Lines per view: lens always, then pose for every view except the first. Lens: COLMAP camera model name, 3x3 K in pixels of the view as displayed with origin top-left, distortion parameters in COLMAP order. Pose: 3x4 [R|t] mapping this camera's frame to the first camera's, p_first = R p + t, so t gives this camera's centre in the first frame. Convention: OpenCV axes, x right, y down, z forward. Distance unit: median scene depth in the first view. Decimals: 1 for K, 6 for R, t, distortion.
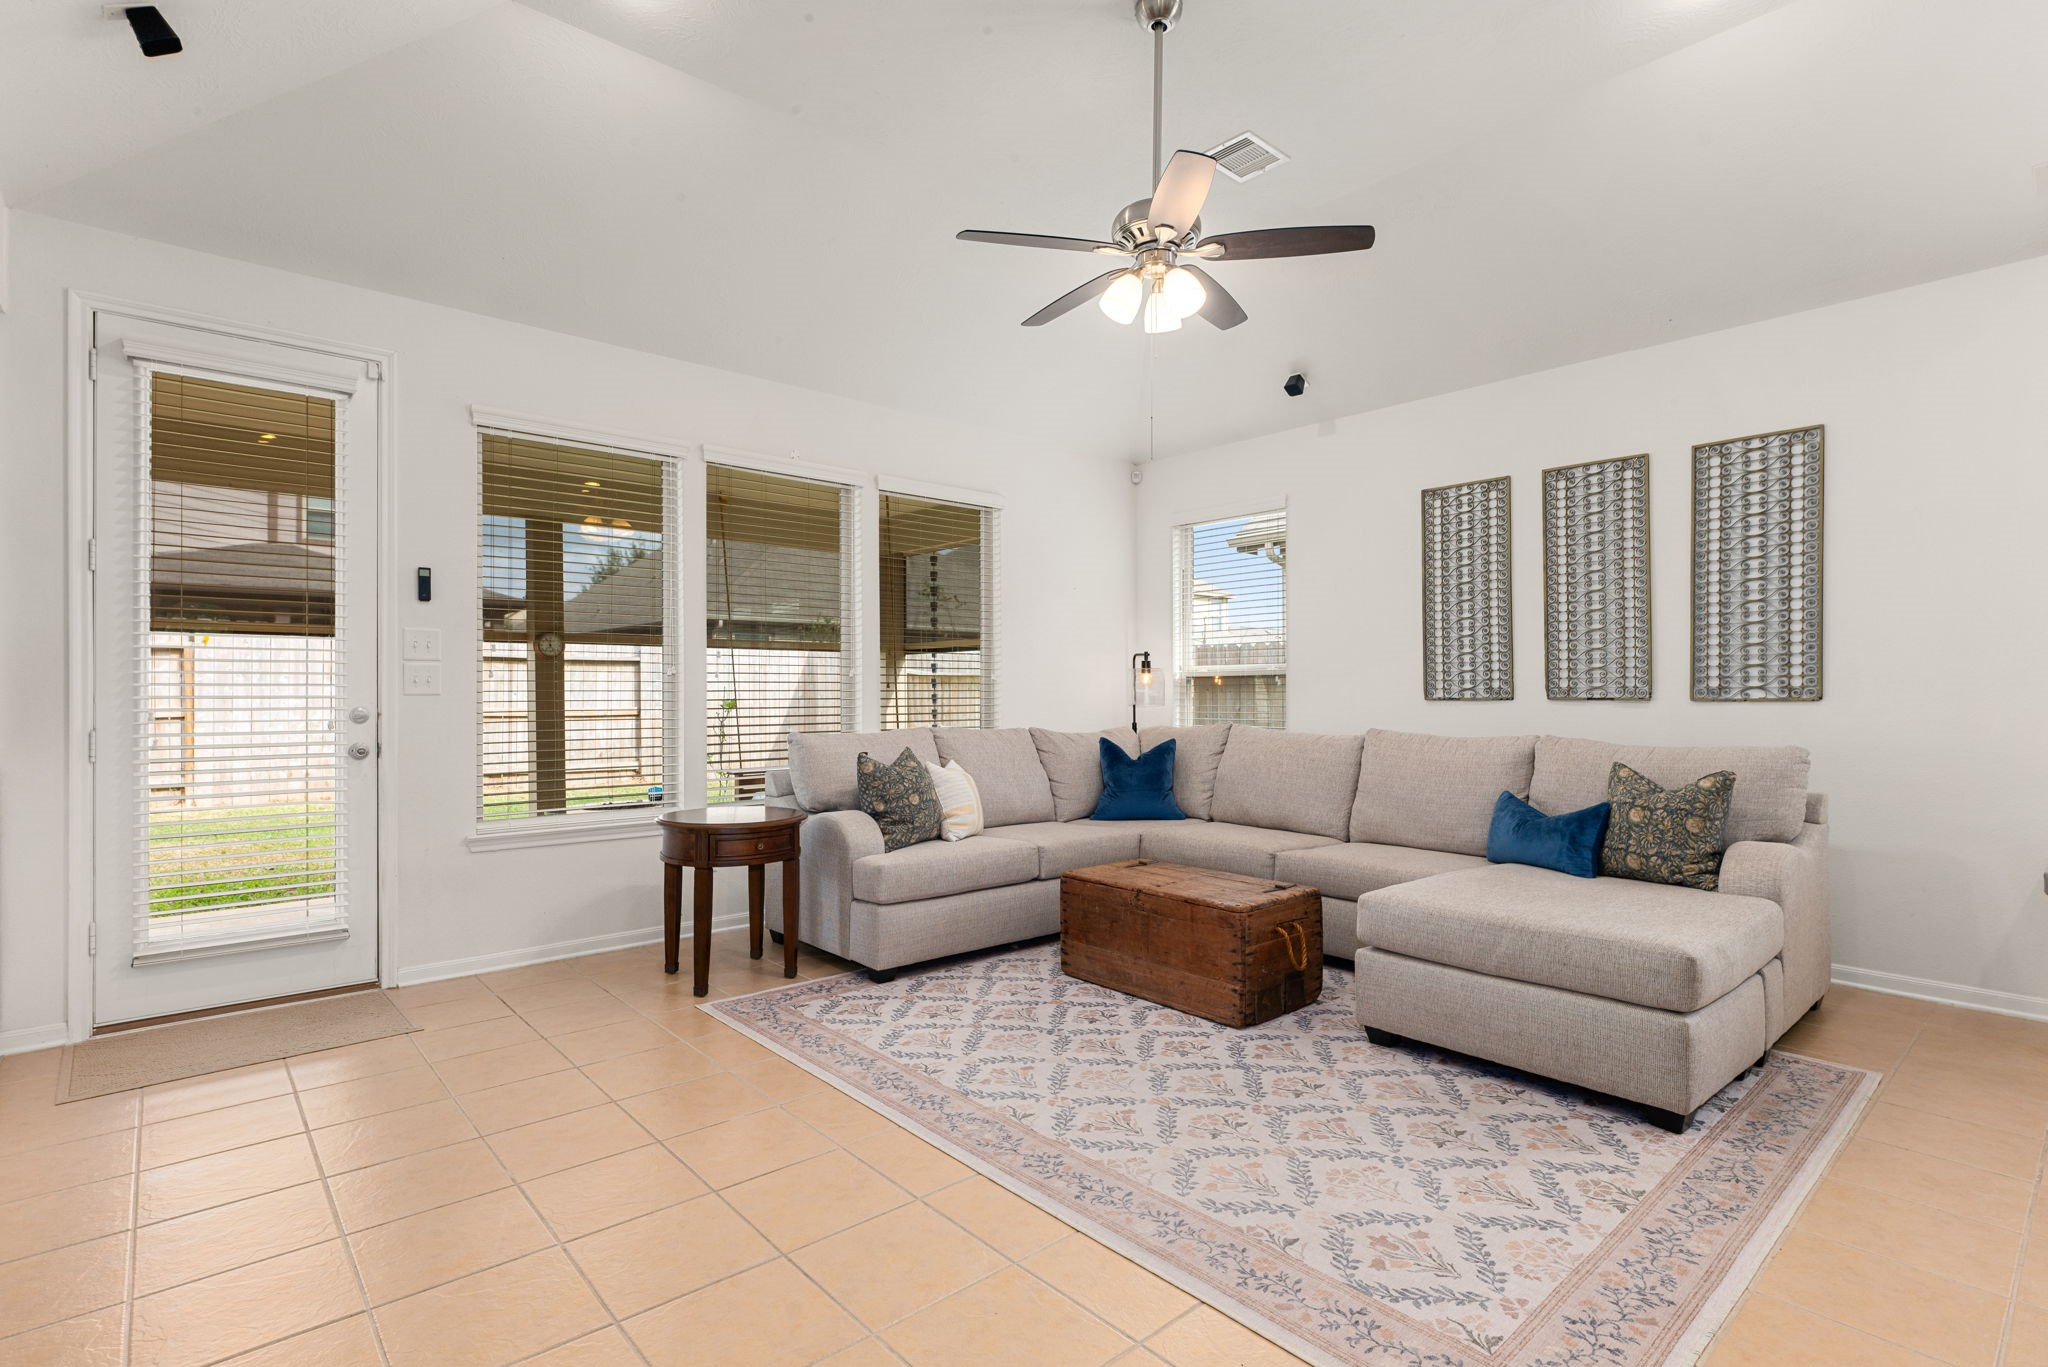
lens RADIAL K [[967.0, 0, 1024.0], [0, 967.0, 683.5], [0, 0, 1]] dist [-0.012066, 0.000119]
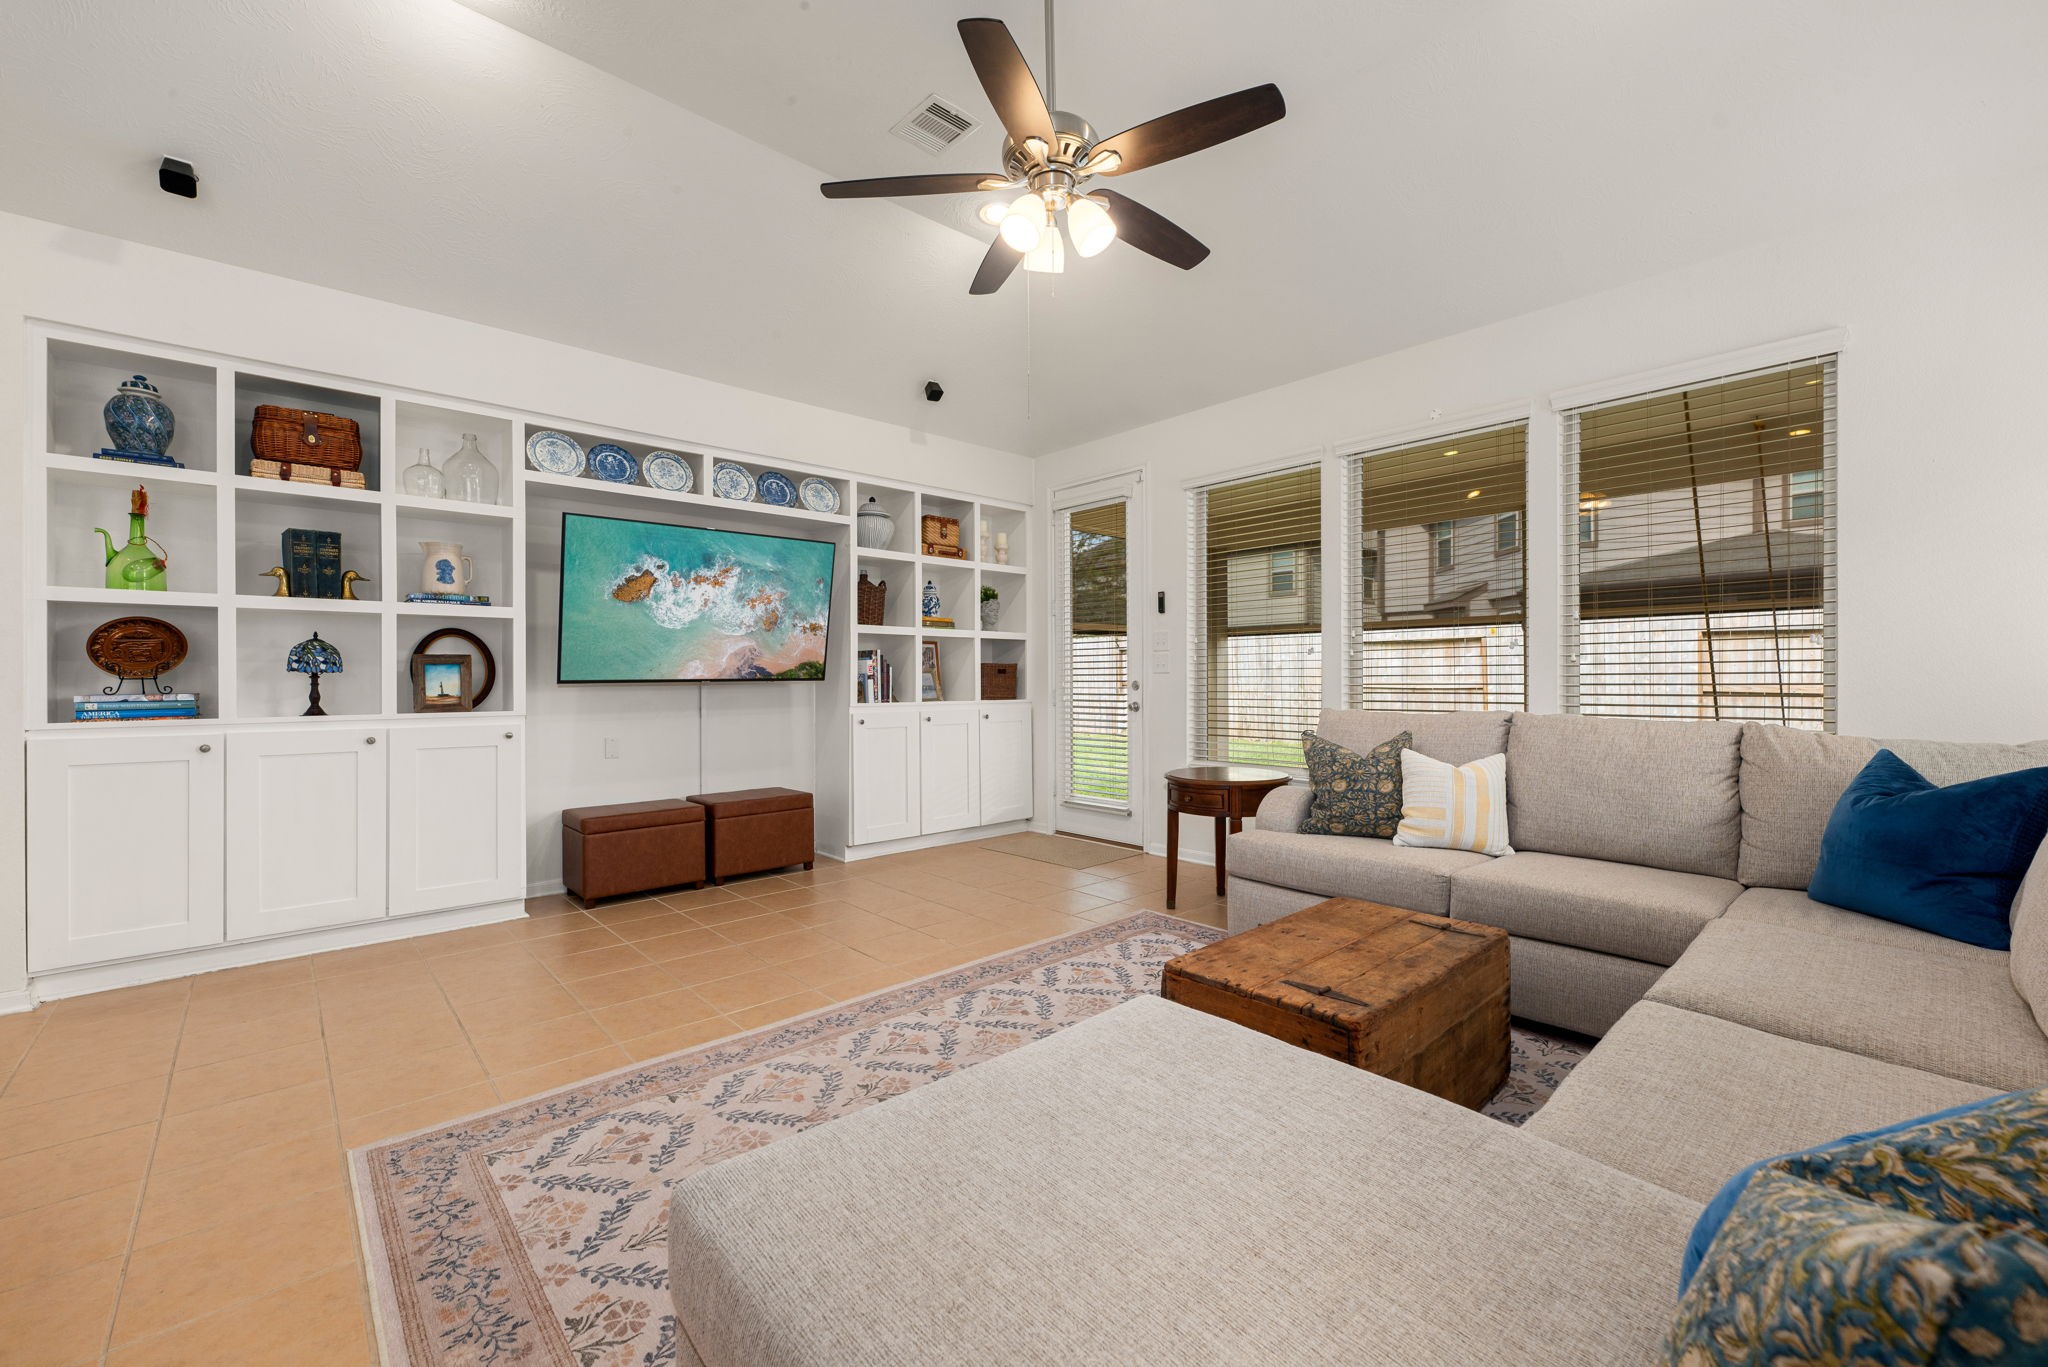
lens RADIAL K [[843.7, 0, 1054.2], [0, 843.7, 677.6], [0, 0, 1]] dist [-0.008935, -0.000240]
pose [[0.039248, 0.006321, -0.999209, 0.904168], [0.014502, 0.999871, 0.006895, 0.009303], [0.999124, -0.014761, 0.039152, 0.939336]]
